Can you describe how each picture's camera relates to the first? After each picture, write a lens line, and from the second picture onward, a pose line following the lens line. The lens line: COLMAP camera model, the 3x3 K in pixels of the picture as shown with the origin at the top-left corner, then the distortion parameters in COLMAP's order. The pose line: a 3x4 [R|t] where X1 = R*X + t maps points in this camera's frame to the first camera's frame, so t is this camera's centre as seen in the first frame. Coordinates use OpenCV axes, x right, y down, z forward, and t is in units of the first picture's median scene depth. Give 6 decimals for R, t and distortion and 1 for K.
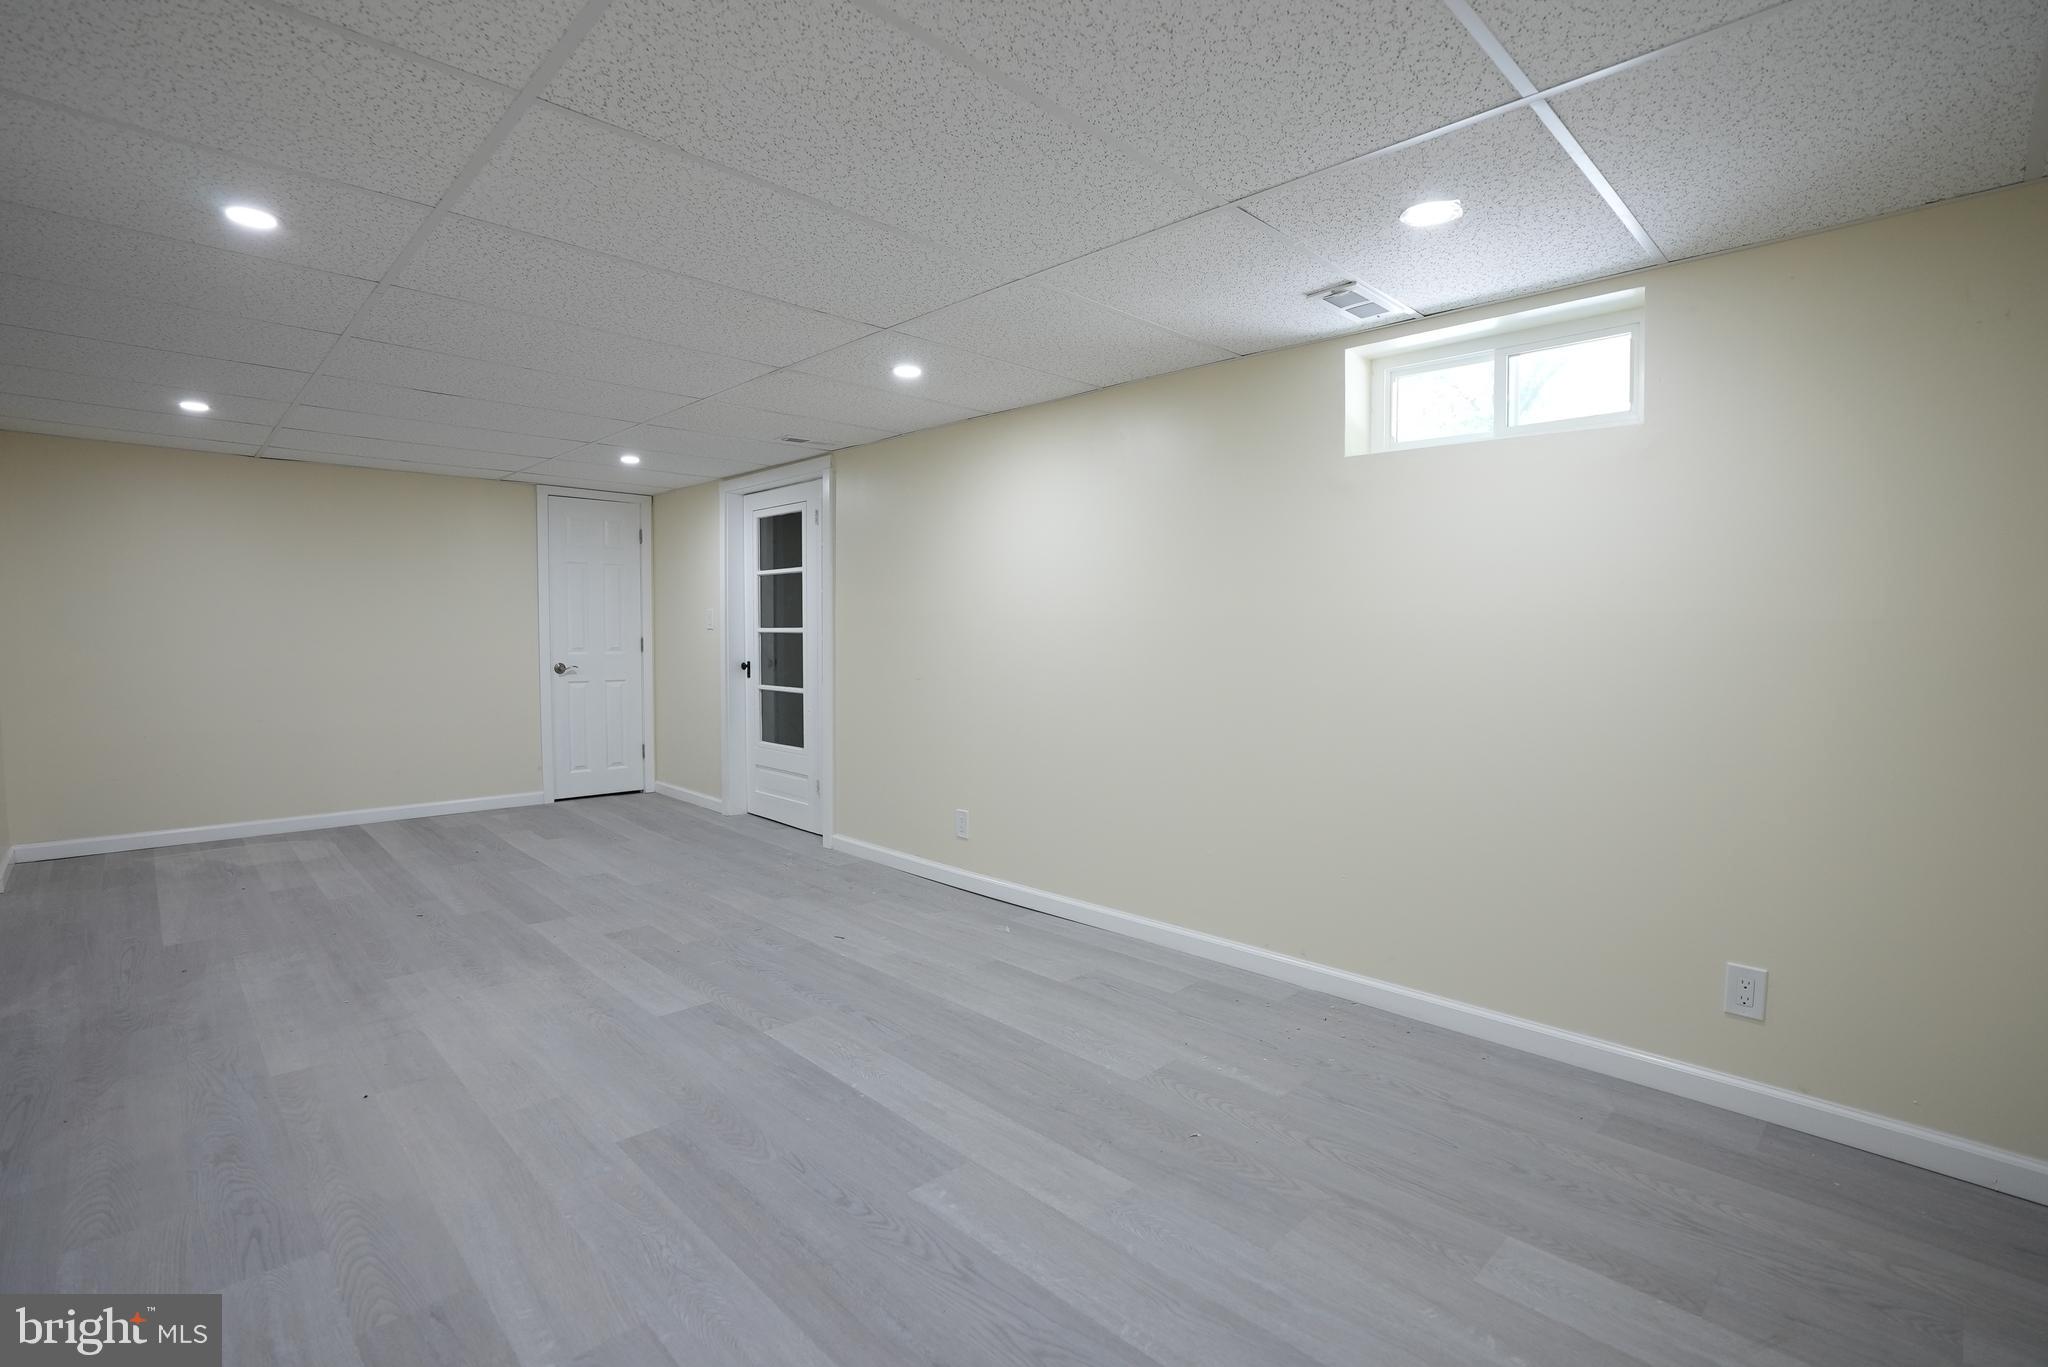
lens RADIAL K [[951.4, 0, 1011.6], [0, 951.4, 687.0], [0, 0, 1]] dist [-0.075475, 0.031196]
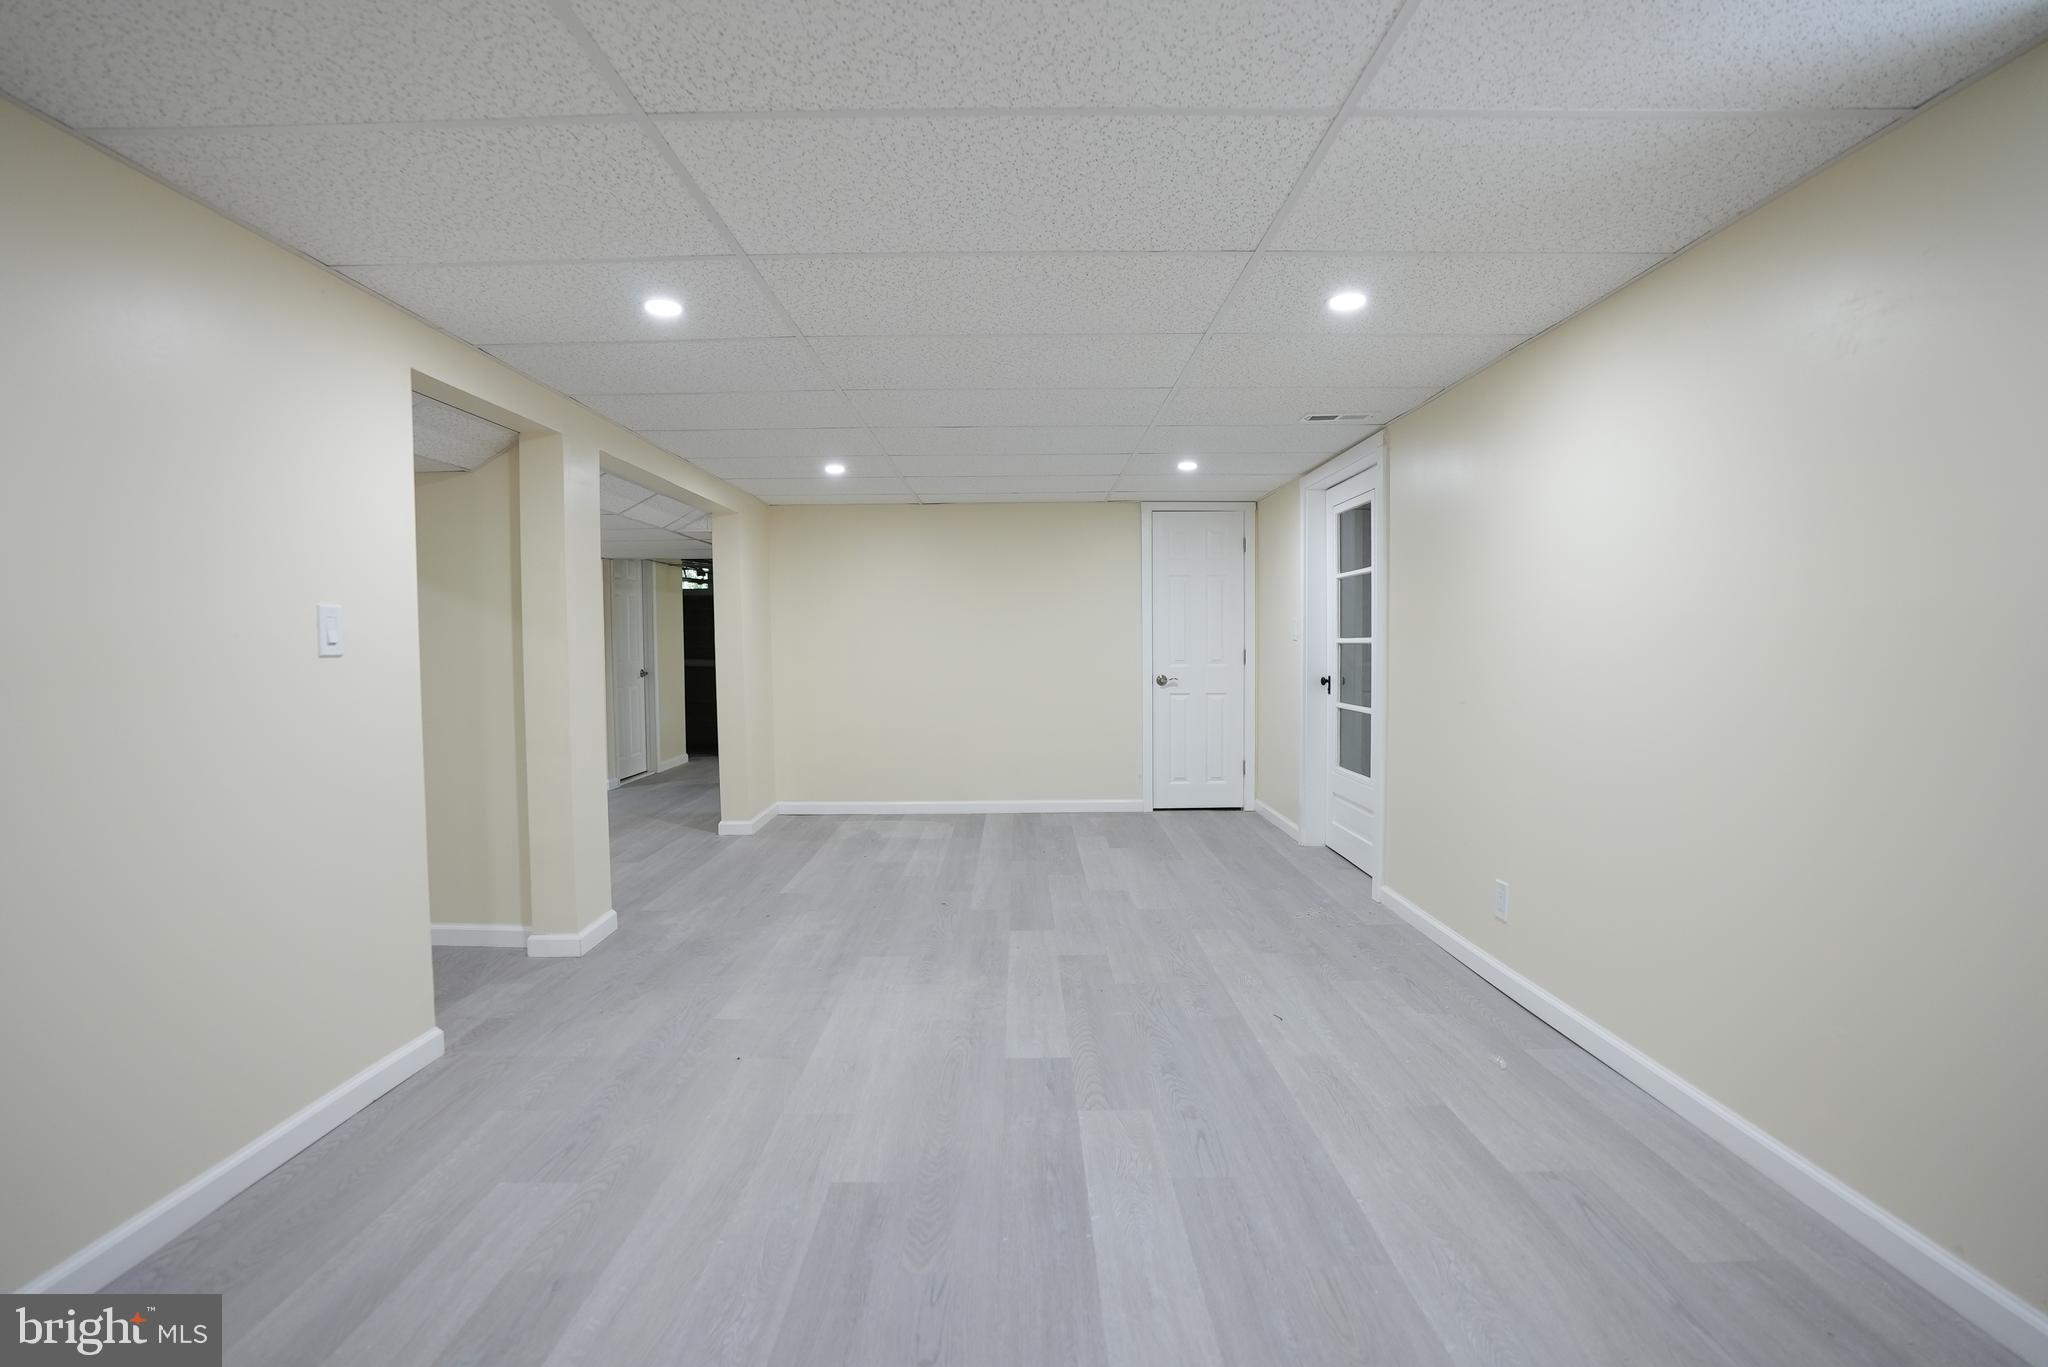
lens RADIAL K [[951.4, 0, 1011.6], [0, 951.4, 687.0], [0, 0, 1]] dist [-0.075475, 0.031196]
pose [[0.714287, 0.018871, -0.699598, 0.188165], [-0.027017, 0.999635, -0.000620, -0.011310], [0.699331, 0.019344, 0.714536, 0.223739]]
